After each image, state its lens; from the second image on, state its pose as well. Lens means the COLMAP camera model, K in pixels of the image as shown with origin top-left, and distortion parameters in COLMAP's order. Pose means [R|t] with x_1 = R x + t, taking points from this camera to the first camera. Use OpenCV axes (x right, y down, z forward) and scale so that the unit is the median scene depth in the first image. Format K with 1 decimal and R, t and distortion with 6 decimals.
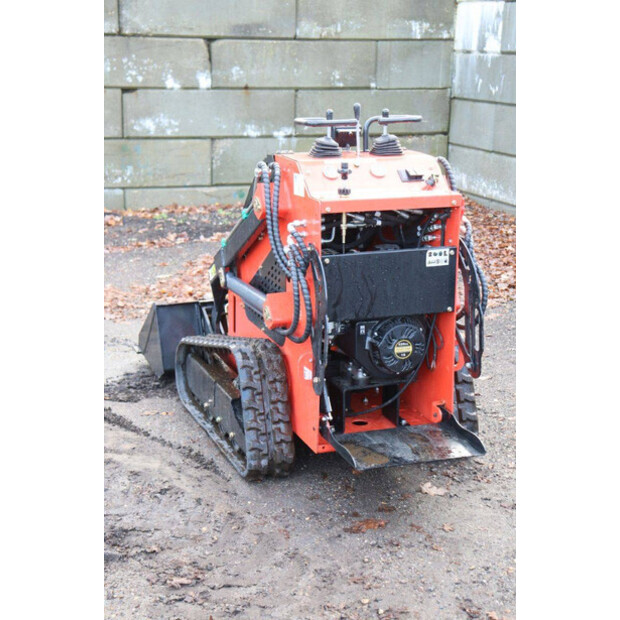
lens RADIAL K [[1134.5, 0, 292.8], [0, 1134.5, 307.0], [0, 0, 1]] dist [0.267483, 0.000000]
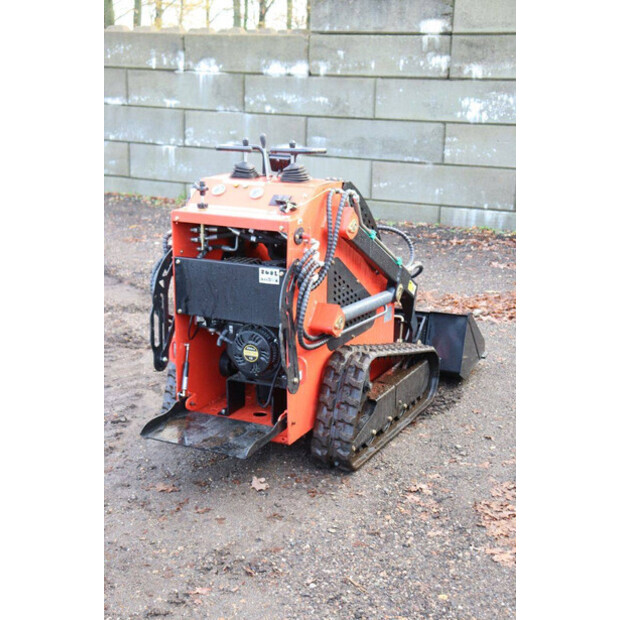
lens RADIAL K [[939.3, 0, 310.0], [0, 939.3, 312.1], [0, 0, 1]] dist [0.142288, 0.000000]
pose [[0.690995, 0.179623, -0.700187, 0.765162], [-0.178919, 0.980994, 0.075090, -0.081314], [0.700367, 0.073389, 0.710000, 0.373226]]
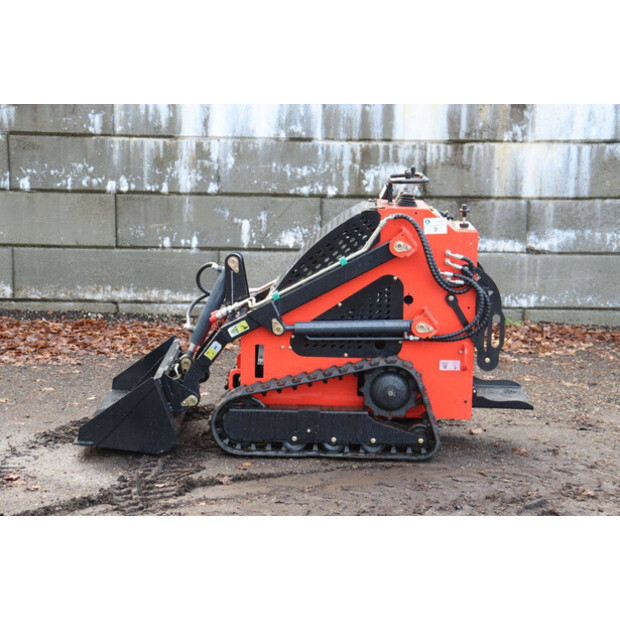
lens RADIAL K [[1293.8, 0, 306.7], [0, 1293.8, 296.7], [0, 0, 1]] dist [0.371969, 0.000000]
pose [[0.372683, -0.141554, 0.917098, -1.409936], [0.213920, 0.974783, 0.063527, -0.148885], [-0.902965, 0.172510, 0.393567, 0.523301]]
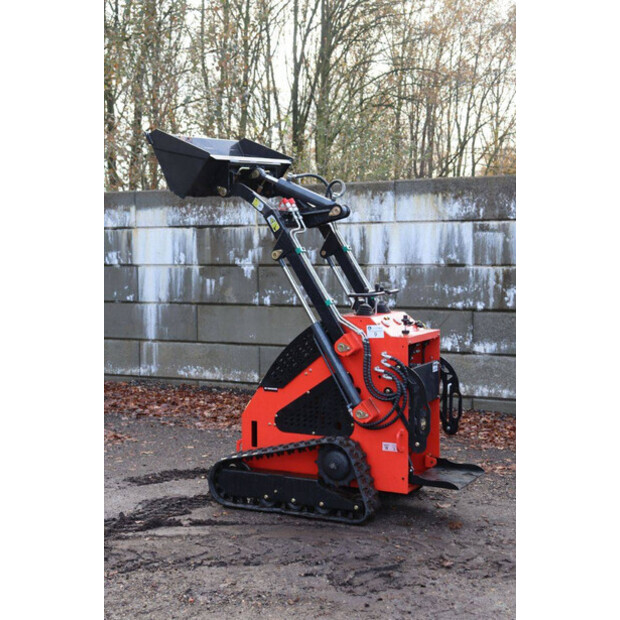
lens RADIAL K [[975.6, 0, 309.9], [0, 975.6, 309.5], [0, 0, 1]] dist [0.170238, 0.000000]
pose [[0.731683, -0.063037, 0.678724, -0.984937], [0.180235, 0.978168, -0.103450, -0.007810], [-0.657385, 0.198023, 0.727071, 0.019509]]
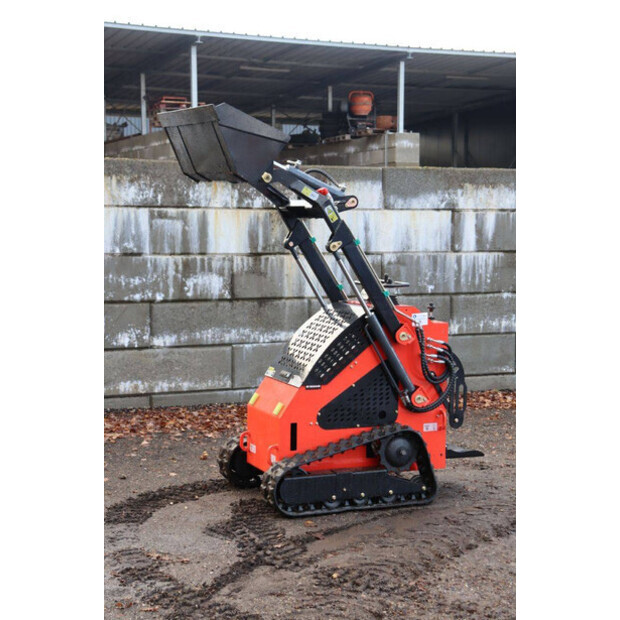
lens RADIAL K [[1122.0, 0, 292.3], [0, 1122.0, 306.7], [0, 0, 1]] dist [0.222049, 0.000000]
pose [[-0.053645, -0.085594, 0.994885, -1.623353], [0.234057, 0.967486, 0.095857, -0.322047], [-0.970742, 0.238002, -0.031866, 1.186367]]
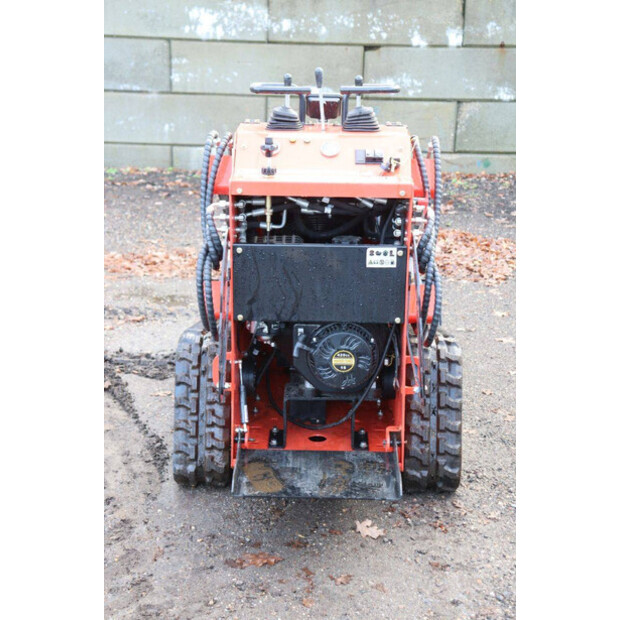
lens RADIAL K [[1134.5, 0, 303.2], [0, 1134.5, 307.6], [0, 0, 1]] dist [0.267483, 0.000000]
pose [[0.935313, 0.103434, -0.338366, 0.346105], [-0.091200, 0.994479, 0.051903, -0.043312], [0.341867, -0.017687, 0.939582, 0.189082]]
